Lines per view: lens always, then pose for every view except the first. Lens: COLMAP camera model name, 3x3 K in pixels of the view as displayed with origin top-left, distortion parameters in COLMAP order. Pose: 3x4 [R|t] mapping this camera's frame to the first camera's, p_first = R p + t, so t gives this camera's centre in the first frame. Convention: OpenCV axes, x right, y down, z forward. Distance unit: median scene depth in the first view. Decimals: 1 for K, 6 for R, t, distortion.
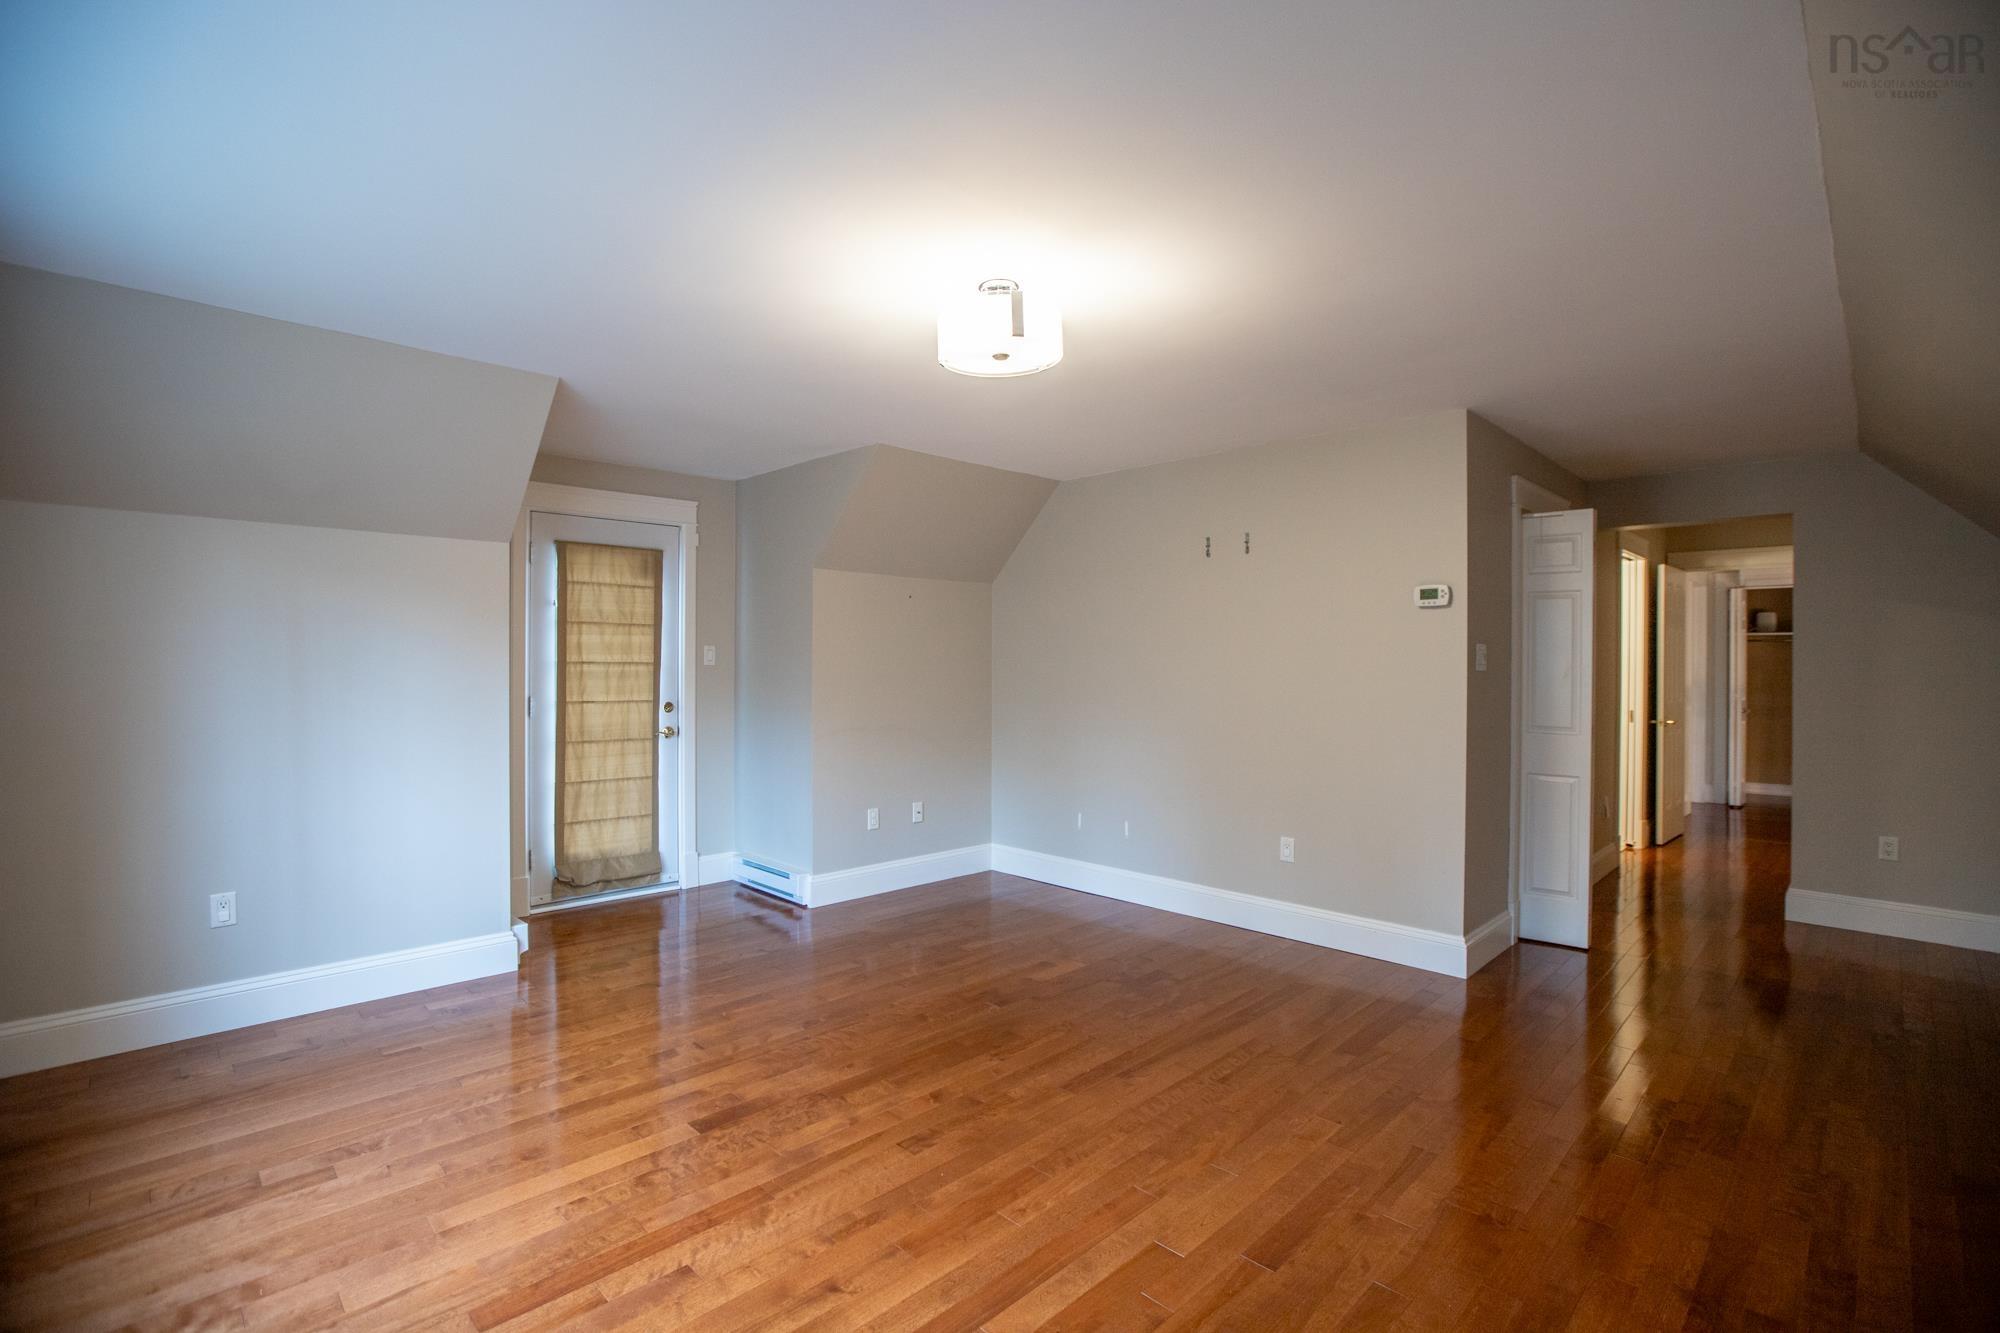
lens RADIAL K [[910.0, 0, 994.6], [0, 910.0, 662.6], [0, 0, 1]] dist [-0.034381, 0.003137]
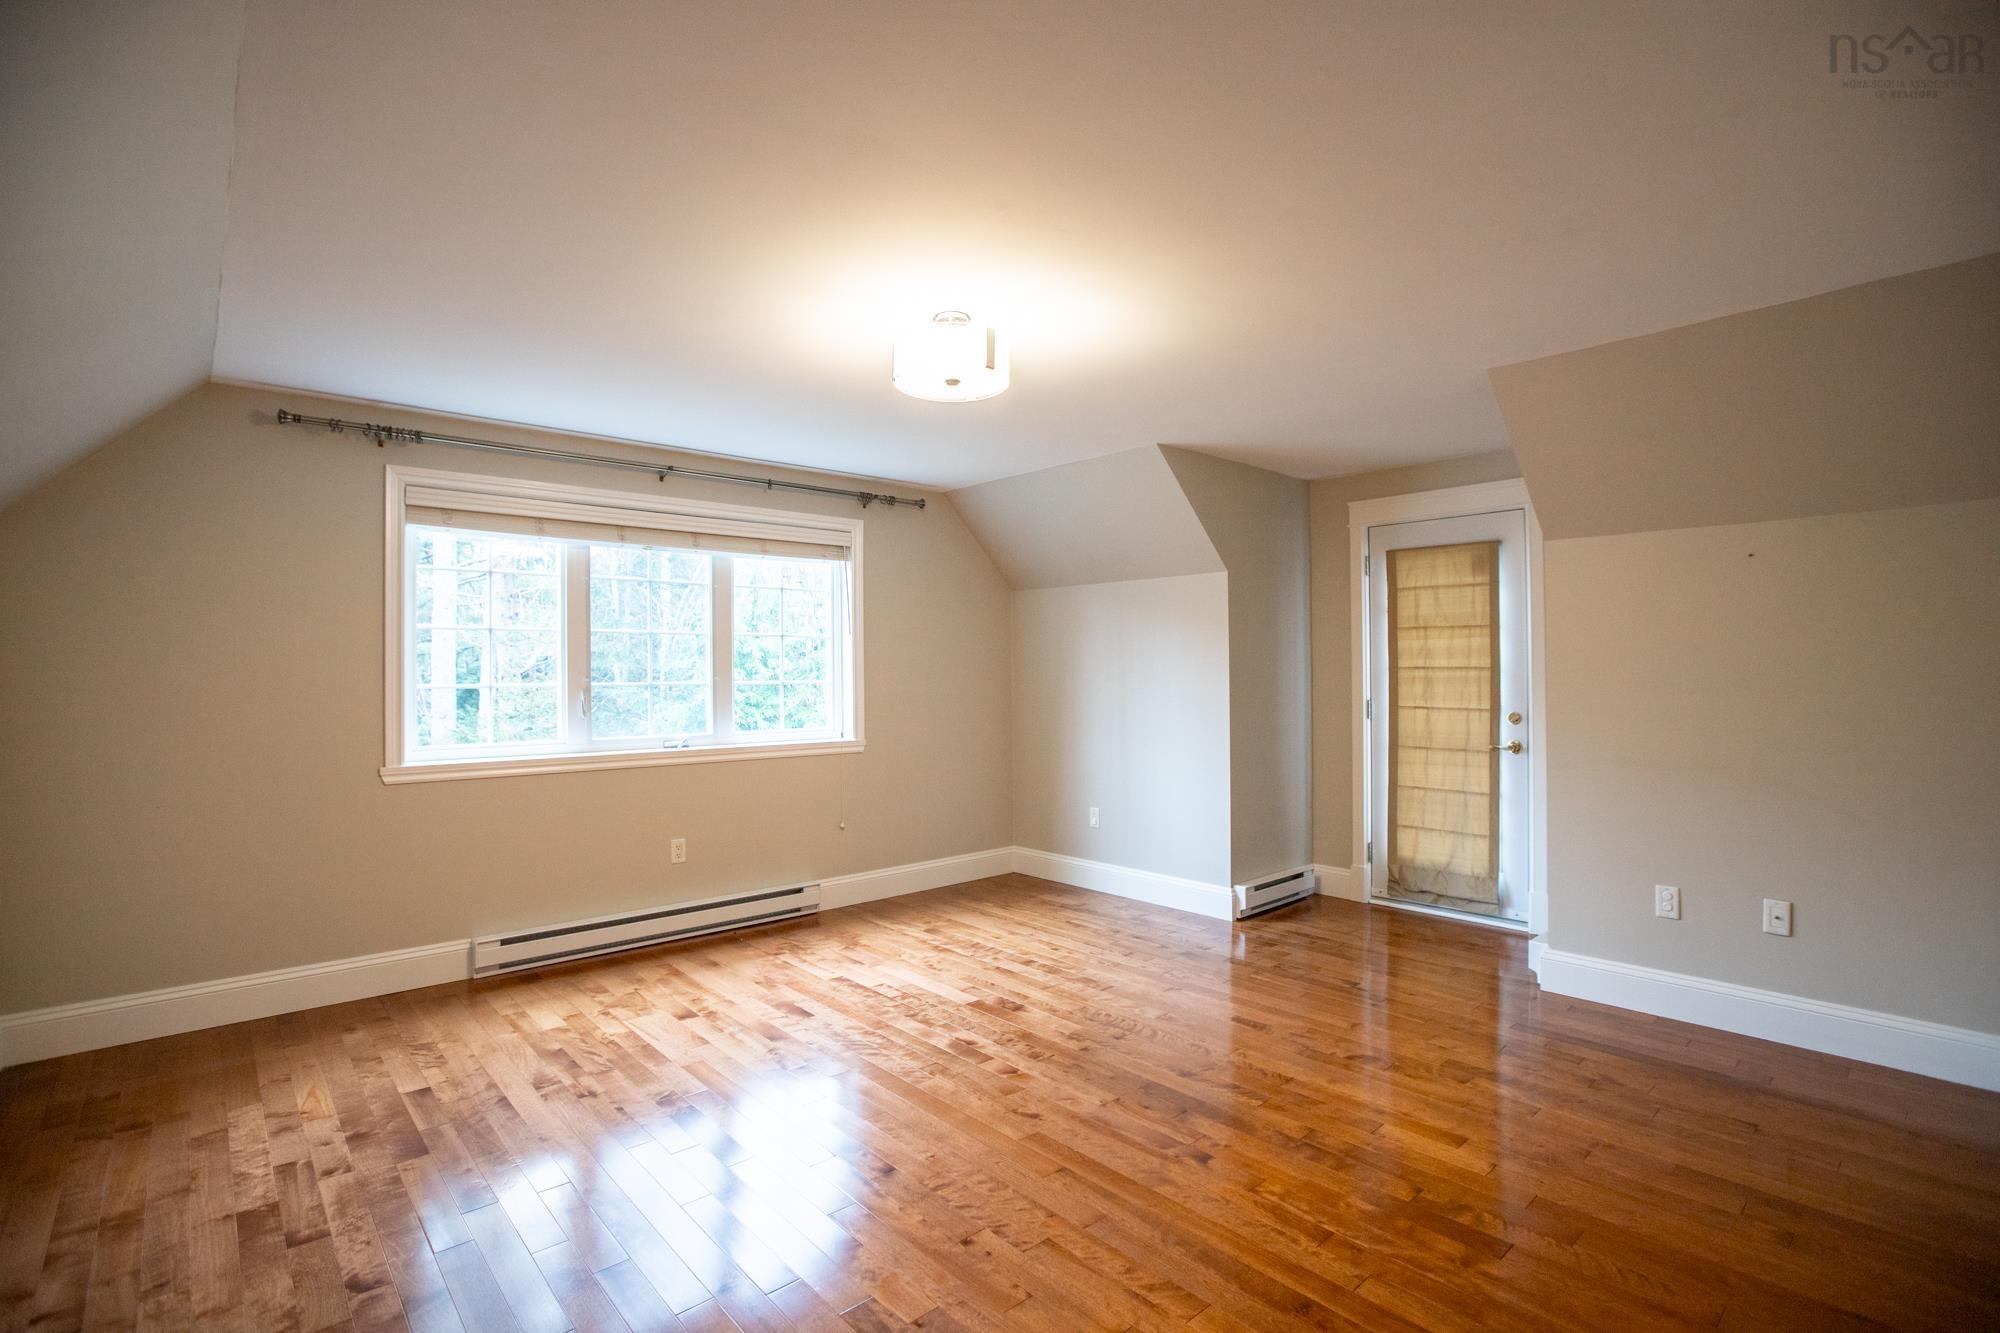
lens RADIAL K [[910.0, 0, 987.4], [0, 910.0, 665.3], [0, 0, 1]] dist [-0.034381, 0.003137]
pose [[-0.036297, -0.012915, -0.999258, 0.538212], [0.003335, 0.999909, -0.013045, 0.008152], [0.999335, -0.003806, -0.036251, 0.542042]]
